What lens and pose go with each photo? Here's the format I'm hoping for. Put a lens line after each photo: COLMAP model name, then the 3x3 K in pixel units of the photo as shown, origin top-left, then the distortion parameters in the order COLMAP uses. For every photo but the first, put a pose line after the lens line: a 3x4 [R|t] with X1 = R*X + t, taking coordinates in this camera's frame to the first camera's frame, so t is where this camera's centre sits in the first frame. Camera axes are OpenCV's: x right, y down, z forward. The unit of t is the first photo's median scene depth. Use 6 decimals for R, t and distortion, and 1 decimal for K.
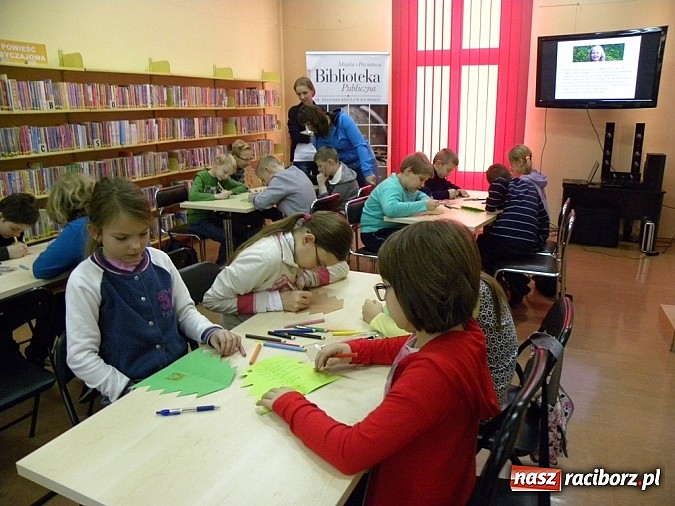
lens RADIAL K [[514.4, 0, 337.5], [0, 514.4, 253.0], [0, 0, 1]] dist [-0.167558, 0.113812]
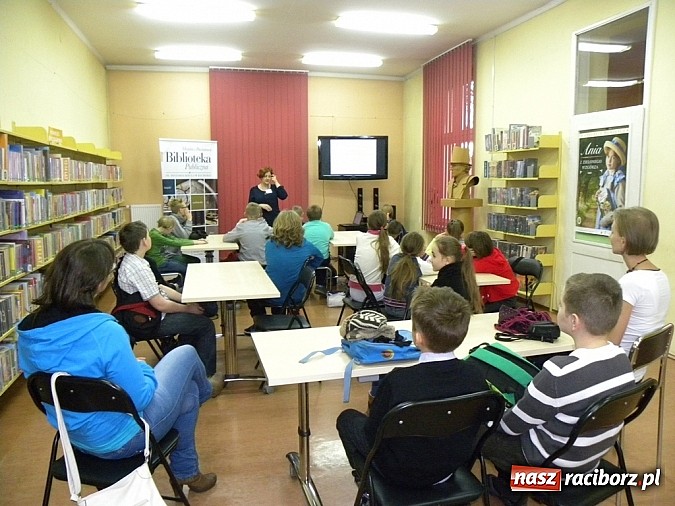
lens RADIAL K [[514.4, 0, 337.5], [0, 514.4, 253.0], [0, 0, 1]] dist [-0.167558, 0.113812]
pose [[0.774876, -0.078435, 0.627228, -0.672607], [0.165963, 0.982705, -0.082142, 0.086559], [-0.609937, 0.167747, 0.774492, -0.280149]]
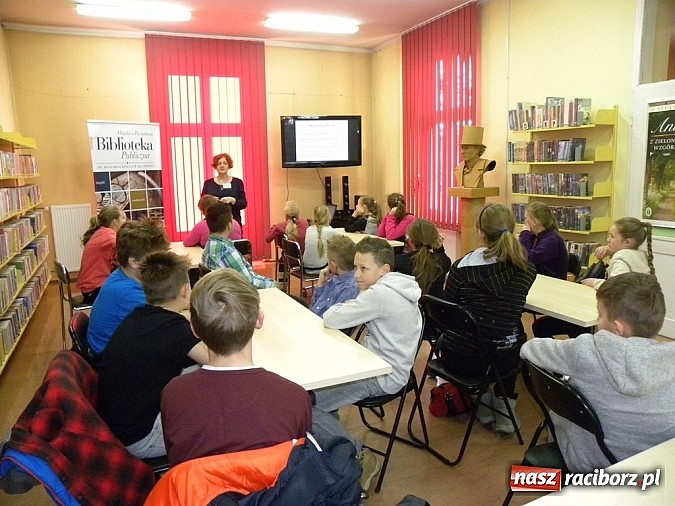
lens RADIAL K [[504.6, 0, 337.5], [0, 504.6, 253.0], [0, 0, 1]] dist [-0.162007, 0.111644]
pose [[0.651591, -0.130464, 0.747268, -0.616540], [0.220090, 0.975239, -0.021645, -0.012547], [-0.725941, 0.178570, 0.664171, 0.053716]]
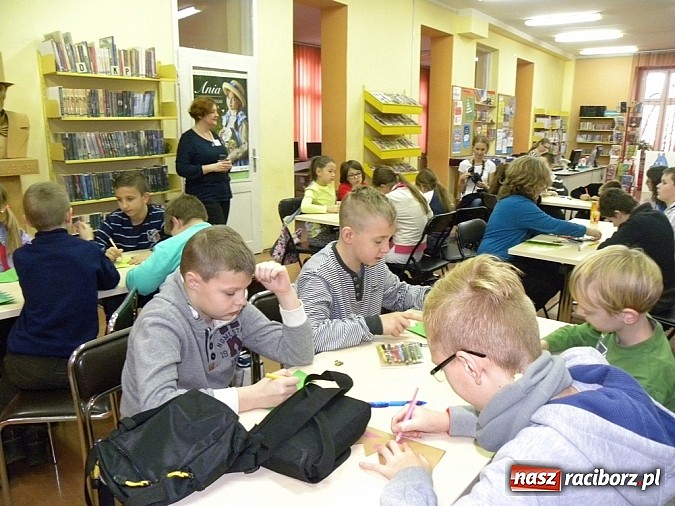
lens RADIAL K [[514.4, 0, 337.5], [0, 514.4, 253.0], [0, 0, 1]] dist [-0.167558, 0.113812]
pose [[-0.962109, -0.064441, 0.264939, -0.168122], [0.073848, 0.873769, 0.480702, -0.287894], [-0.262473, 0.482054, -0.835902, 1.059528]]
